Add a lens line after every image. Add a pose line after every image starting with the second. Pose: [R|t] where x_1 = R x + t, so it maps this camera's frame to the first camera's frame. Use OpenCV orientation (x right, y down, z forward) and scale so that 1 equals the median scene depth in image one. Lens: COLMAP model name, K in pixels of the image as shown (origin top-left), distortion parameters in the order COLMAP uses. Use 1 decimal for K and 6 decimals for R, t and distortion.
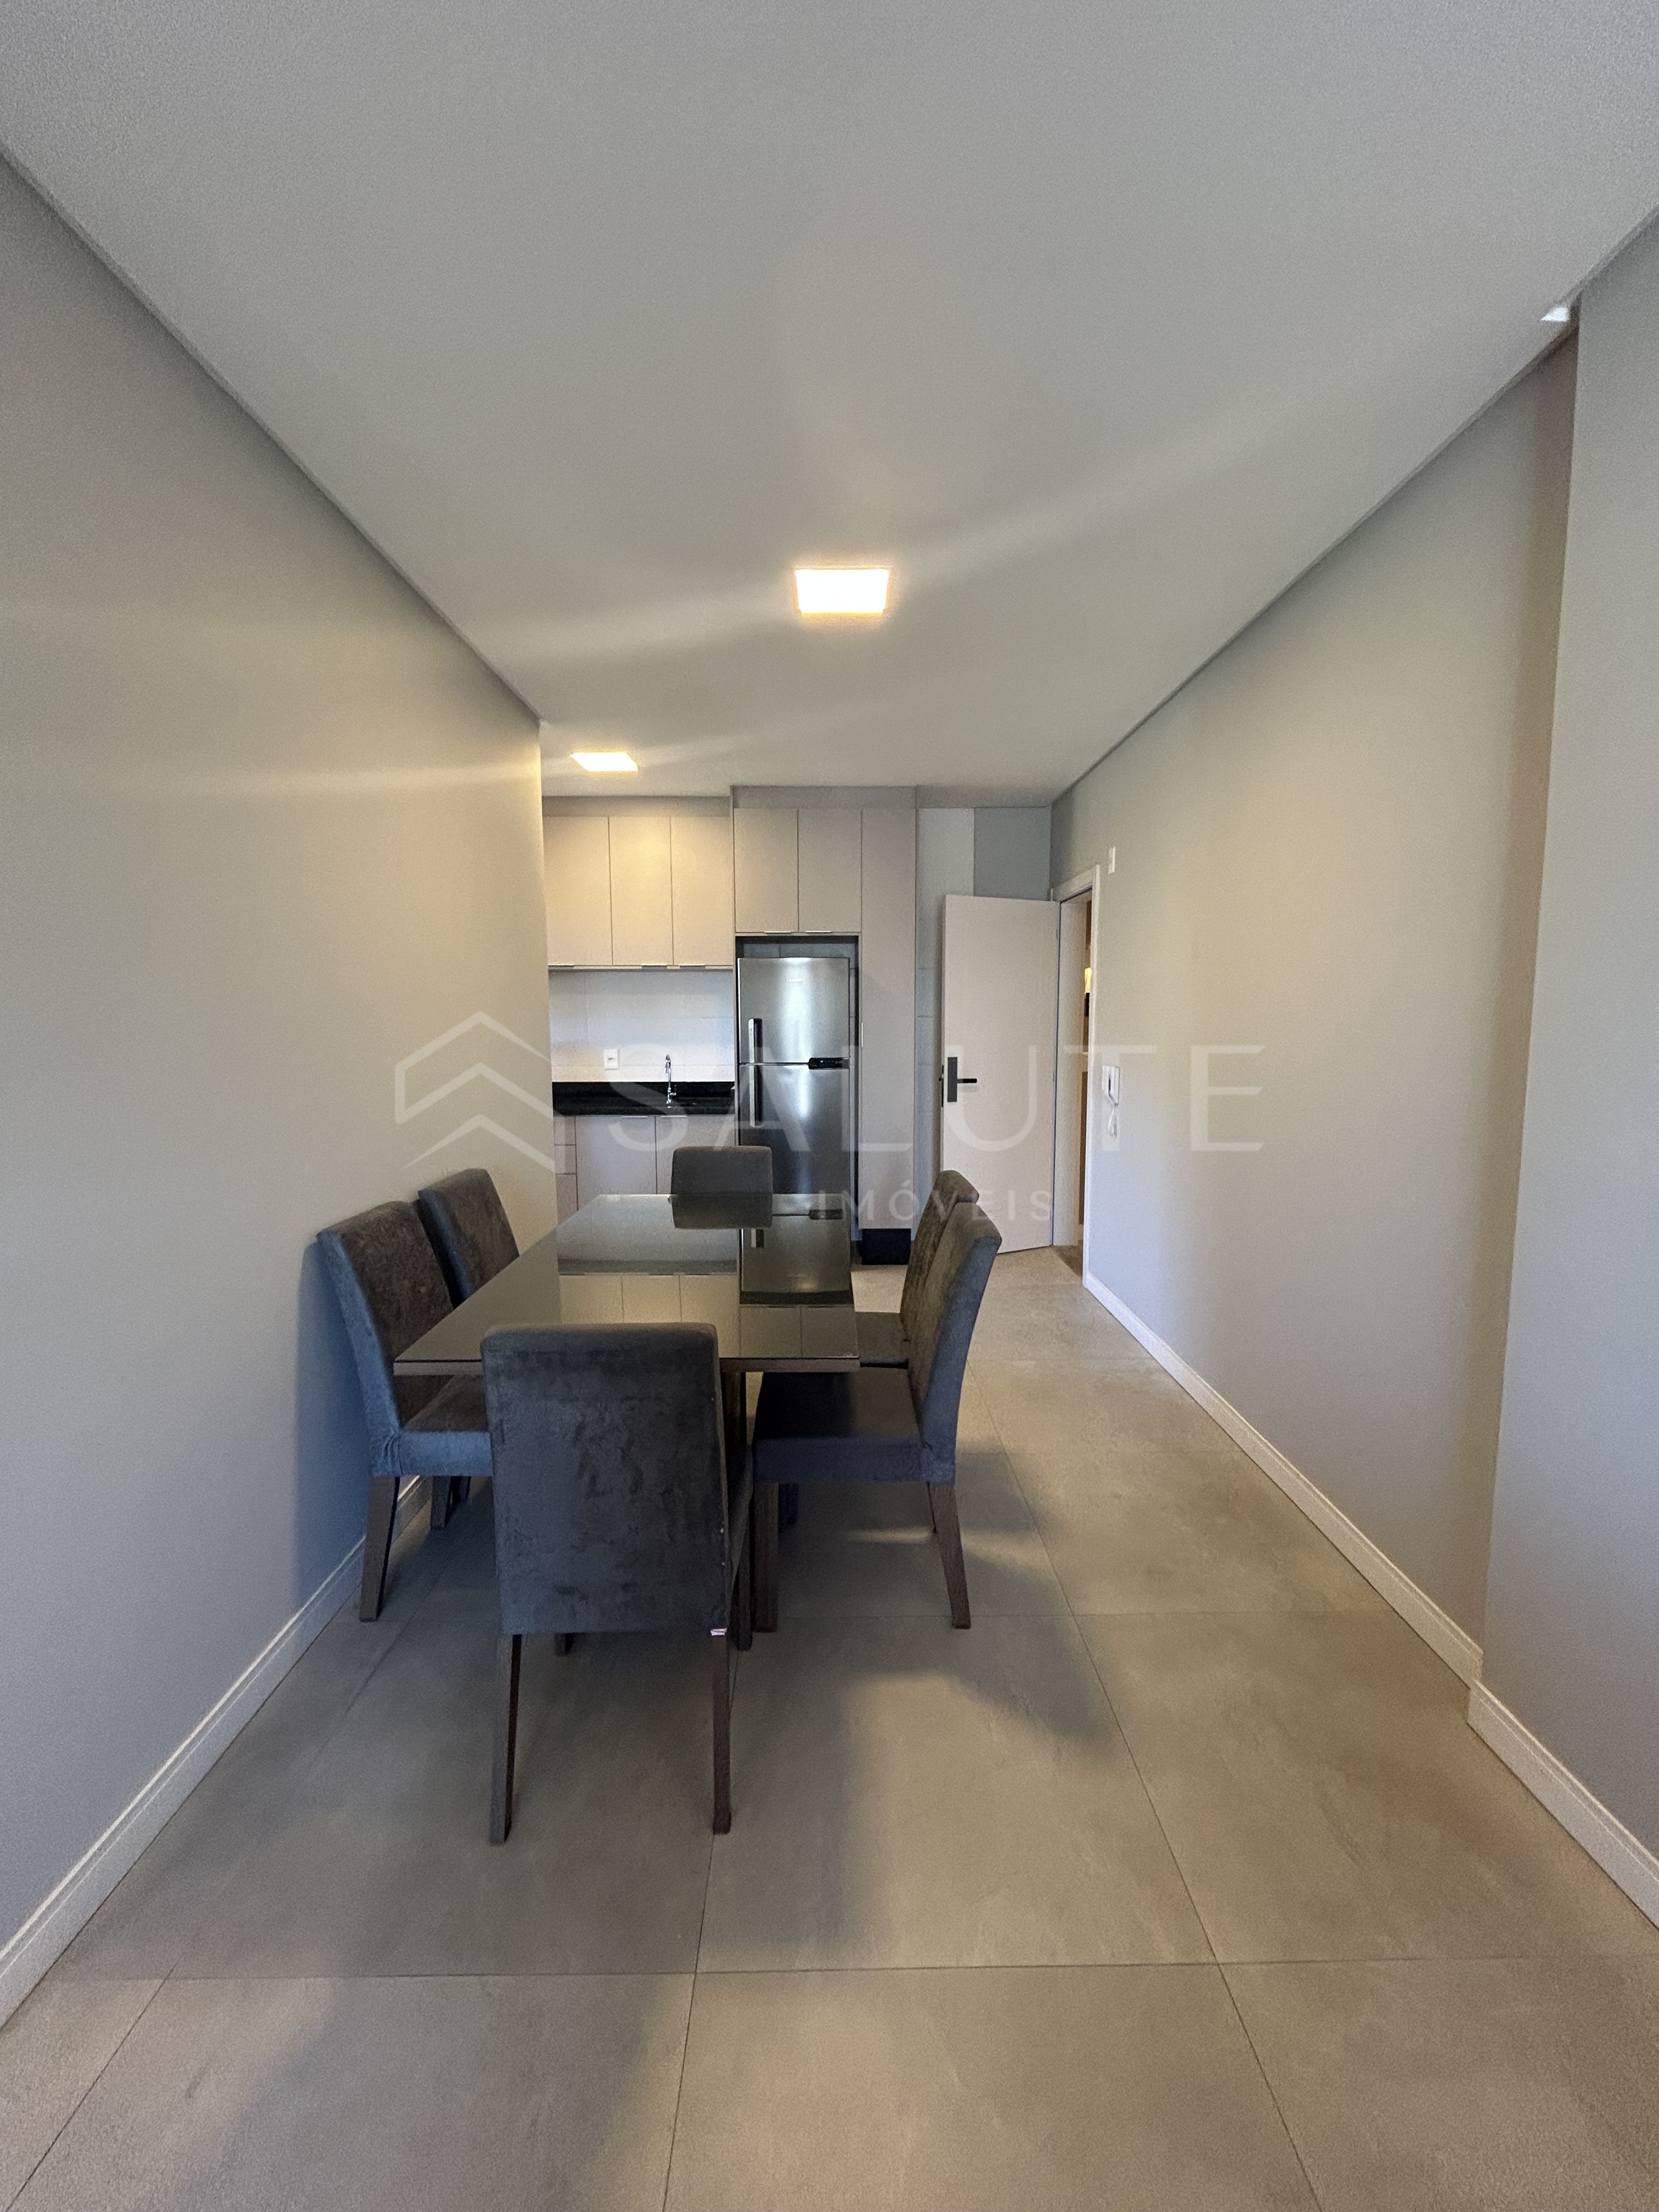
lens RADIAL K [[897.3, 0, 833.5], [0, 897.3, 1105.6], [0, 0, 1]] dist [-0.002384, -0.000123]
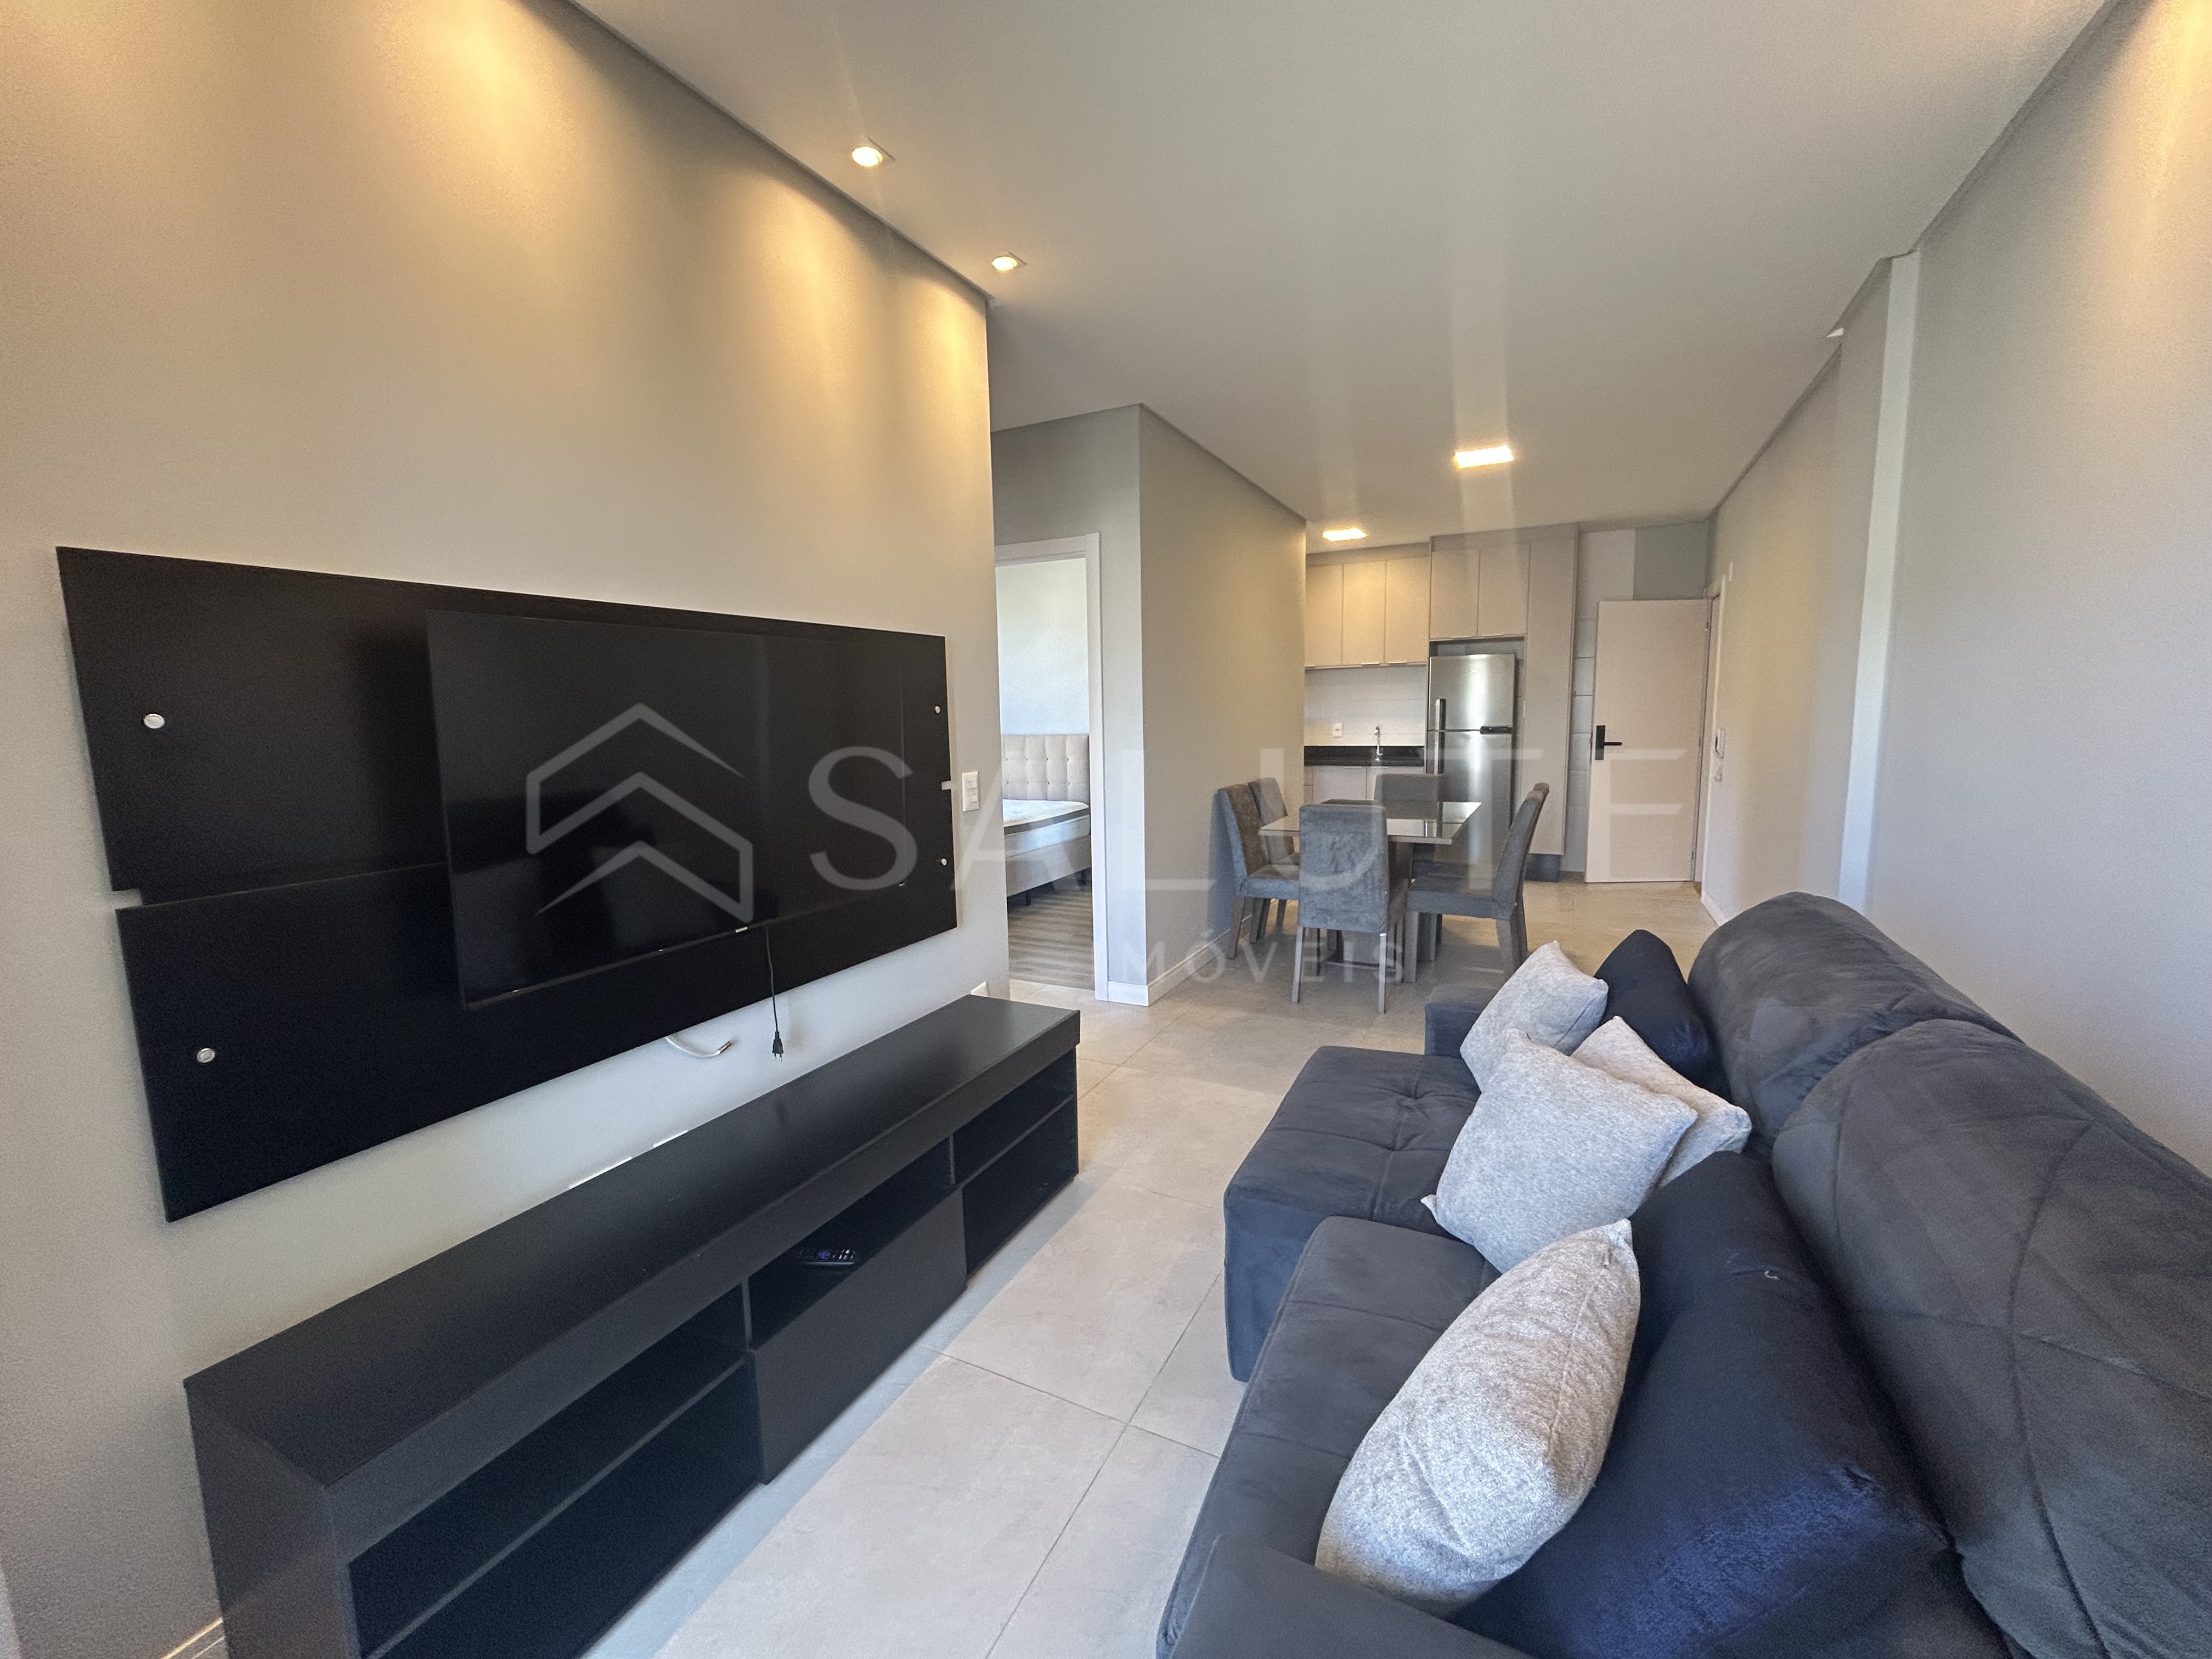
lens RADIAL K [[897.3, 0, 1105.7], [0, 897.3, 829.9], [0, 0, 1]] dist [-0.002384, -0.000123]
pose [[0.888045, 0.045322, -0.457517, 0.099675], [-0.031663, 0.998796, 0.037483, 0.073298], [0.458664, -0.018800, 0.888411, -0.510500]]
